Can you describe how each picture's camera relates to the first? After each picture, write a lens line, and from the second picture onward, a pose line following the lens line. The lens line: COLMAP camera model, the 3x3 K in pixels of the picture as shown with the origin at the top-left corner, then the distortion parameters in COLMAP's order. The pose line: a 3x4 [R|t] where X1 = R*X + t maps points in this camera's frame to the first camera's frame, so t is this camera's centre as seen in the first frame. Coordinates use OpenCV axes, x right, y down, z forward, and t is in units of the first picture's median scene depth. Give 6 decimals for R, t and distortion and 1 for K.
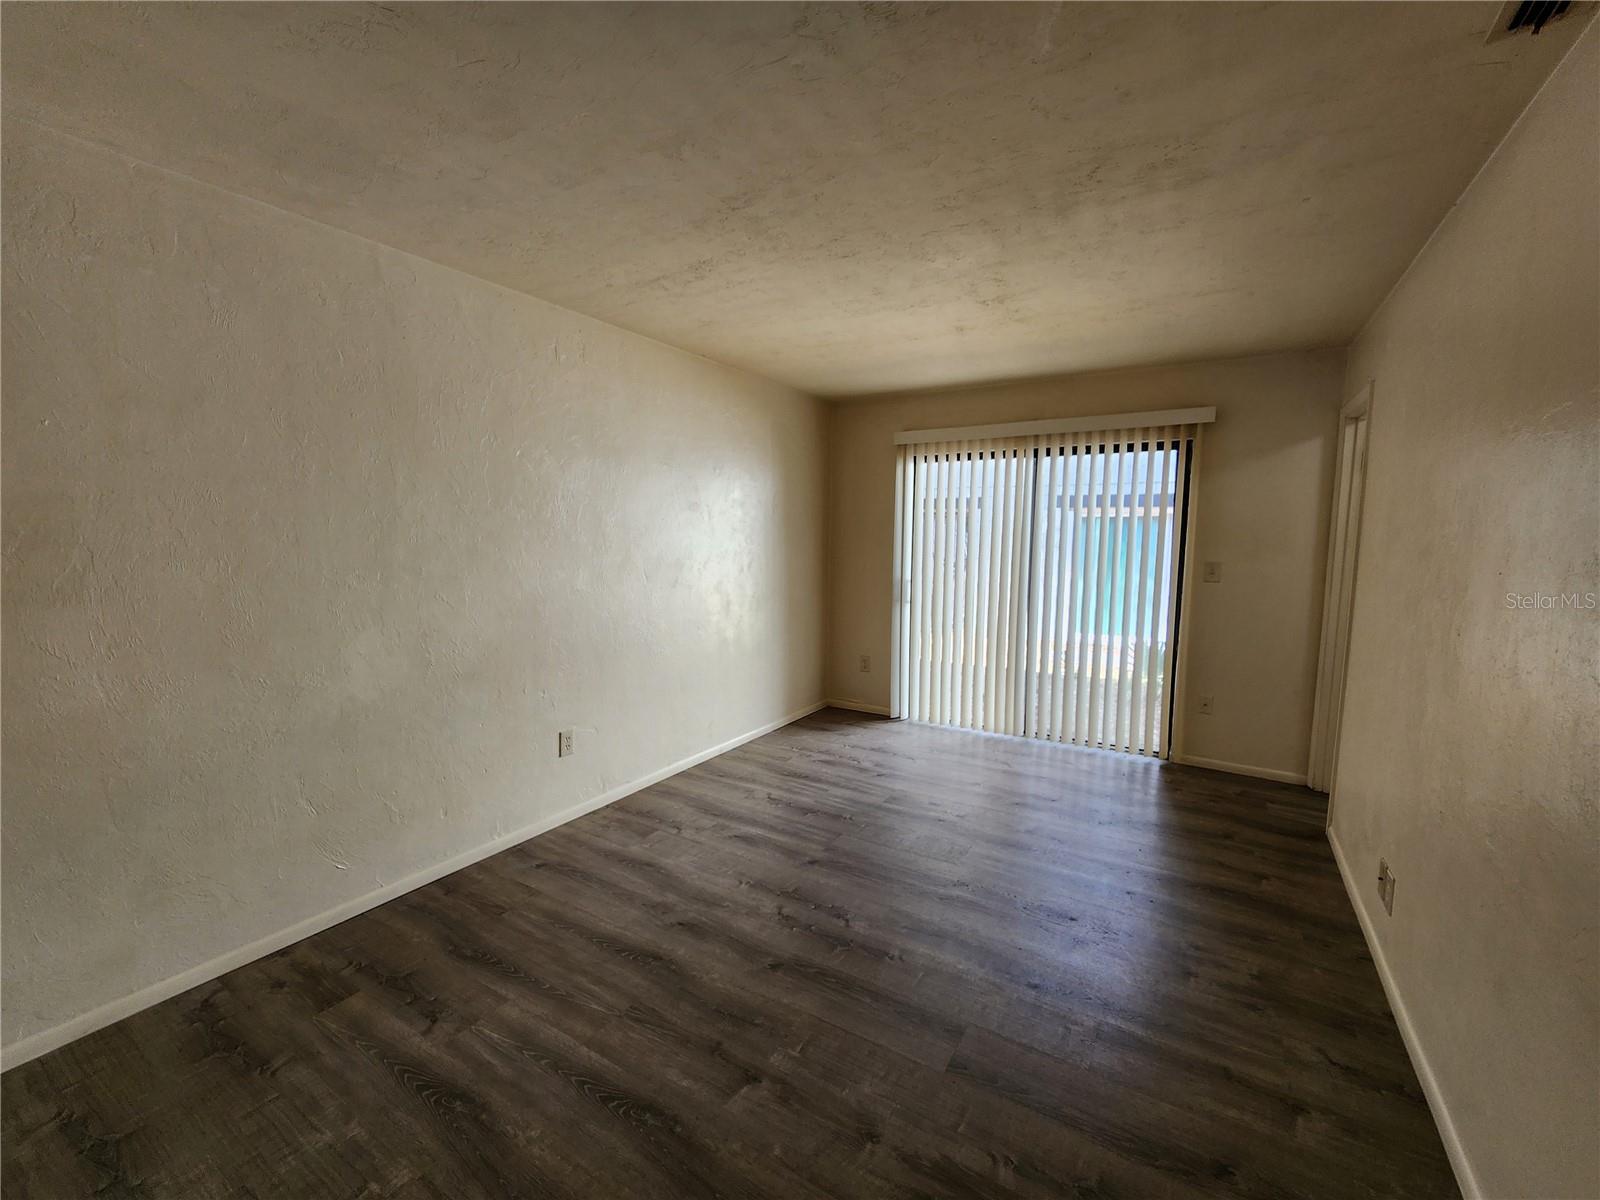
lens RADIAL K [[658.7, 0, 796.6], [0, 658.7, 597.6], [0, 0, 1]] dist [-0.000915, 0.000688]
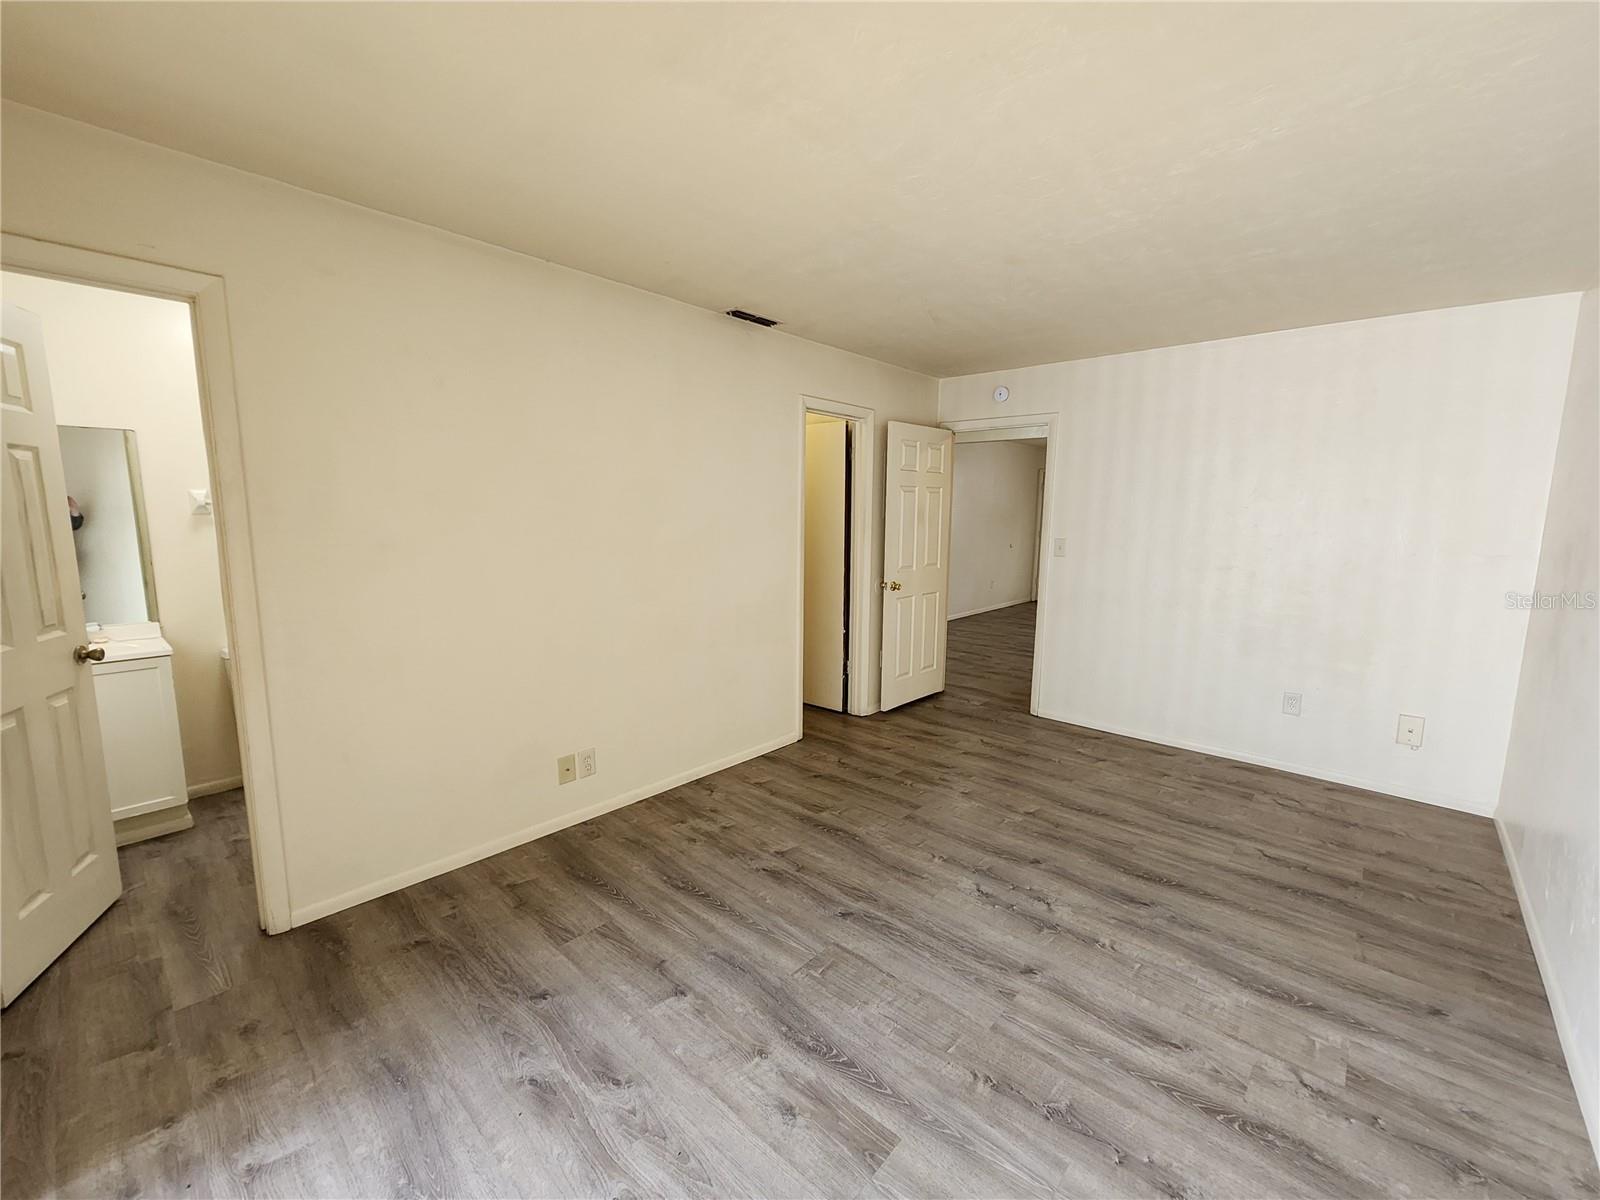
lens RADIAL K [[658.7, 0, 793.9], [0, 658.7, 599.8], [0, 0, 1]] dist [-0.000915, 0.000688]
pose [[-0.983097, -0.045145, 0.177431, 0.196177], [-0.002377, 0.972188, 0.234190, -0.198999], [-0.183069, 0.229809, -0.955863, 1.912560]]
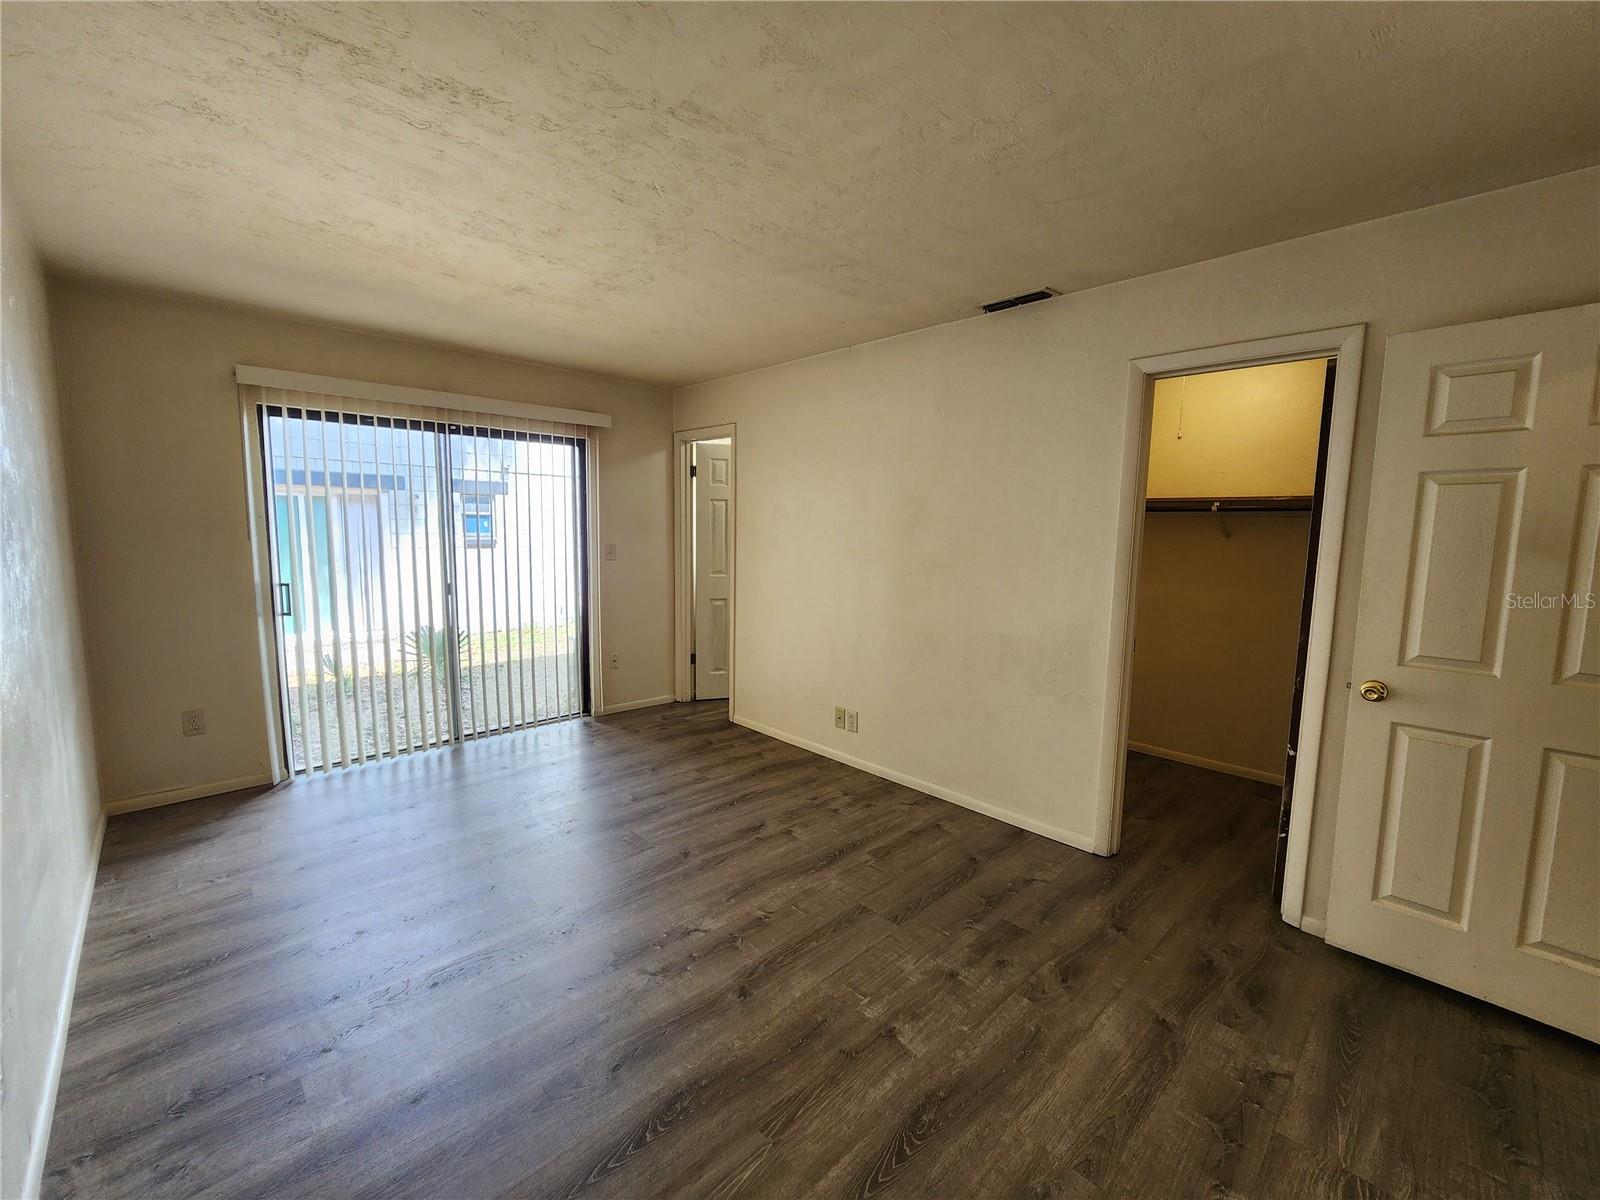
lens RADIAL K [[658.7, 0, 802.2], [0, 658.7, 597.2], [0, 0, 1]] dist [-0.000915, 0.000688]
pose [[0.242698, -0.110261, 0.963815, -0.740118], [0.081639, 0.992317, 0.092964, -0.063774], [-0.966661, 0.056123, 0.249835, 0.575887]]
